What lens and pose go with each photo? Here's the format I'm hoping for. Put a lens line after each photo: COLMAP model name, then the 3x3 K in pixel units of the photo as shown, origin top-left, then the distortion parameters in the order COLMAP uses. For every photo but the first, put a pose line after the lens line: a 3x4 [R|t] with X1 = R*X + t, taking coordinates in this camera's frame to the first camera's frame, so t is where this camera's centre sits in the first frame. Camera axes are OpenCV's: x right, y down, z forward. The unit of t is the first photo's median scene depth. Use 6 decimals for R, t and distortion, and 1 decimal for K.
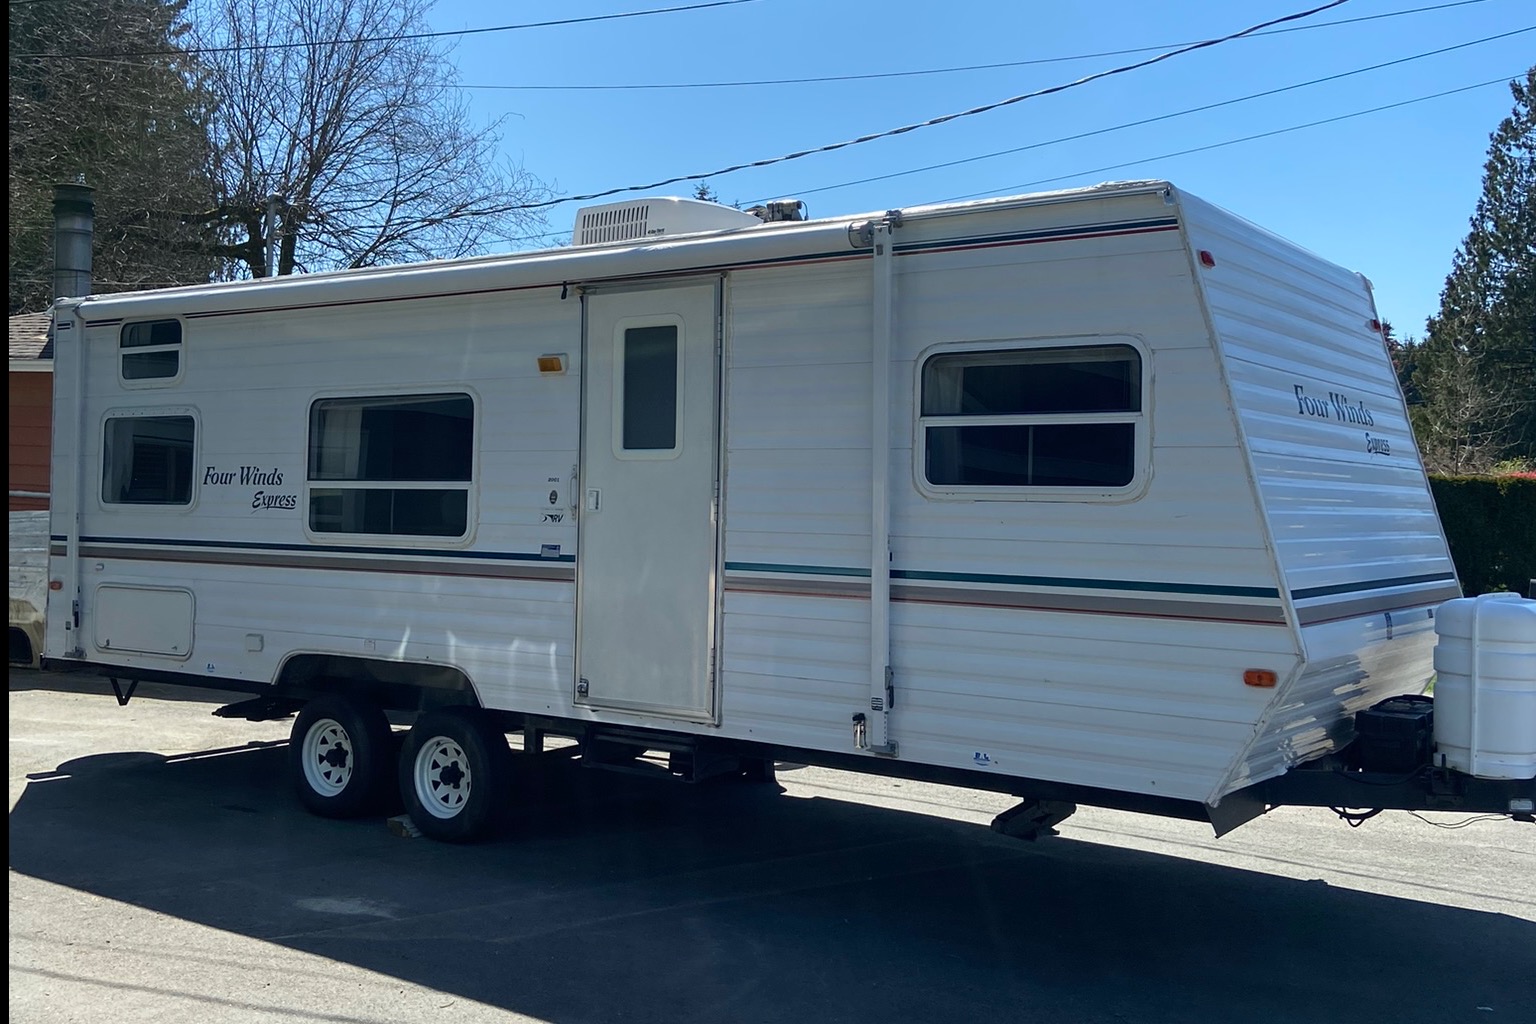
lens RADIAL K [[1536.1, 0, 768.0], [0, 1536.1, 512.0], [0, 0, 1]] dist [0.125952, -0.144682]
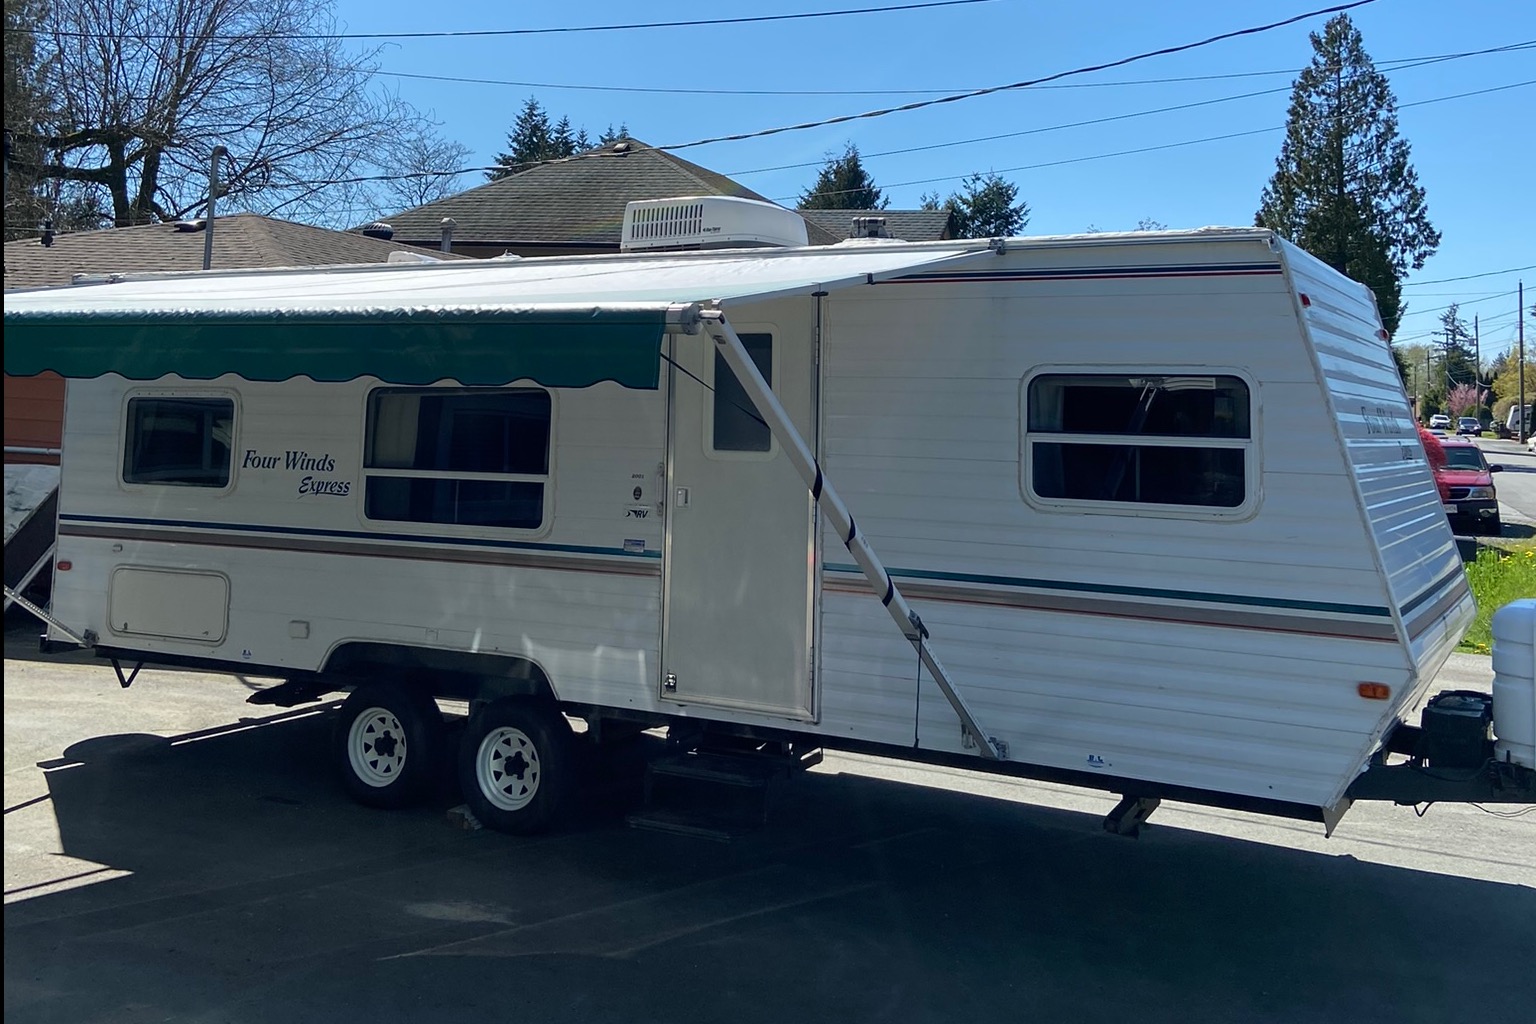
lens RADIAL K [[1537.4, 0, 762.7], [0, 1537.4, 336.2], [0, 0, 1]] dist [0.120453, -0.159169]
pose [[0.994578, 0.011285, 0.103379, -0.150594], [-0.004977, 0.998121, -0.061067, -0.047985], [-0.103874, 0.060221, 0.992766, -0.038202]]
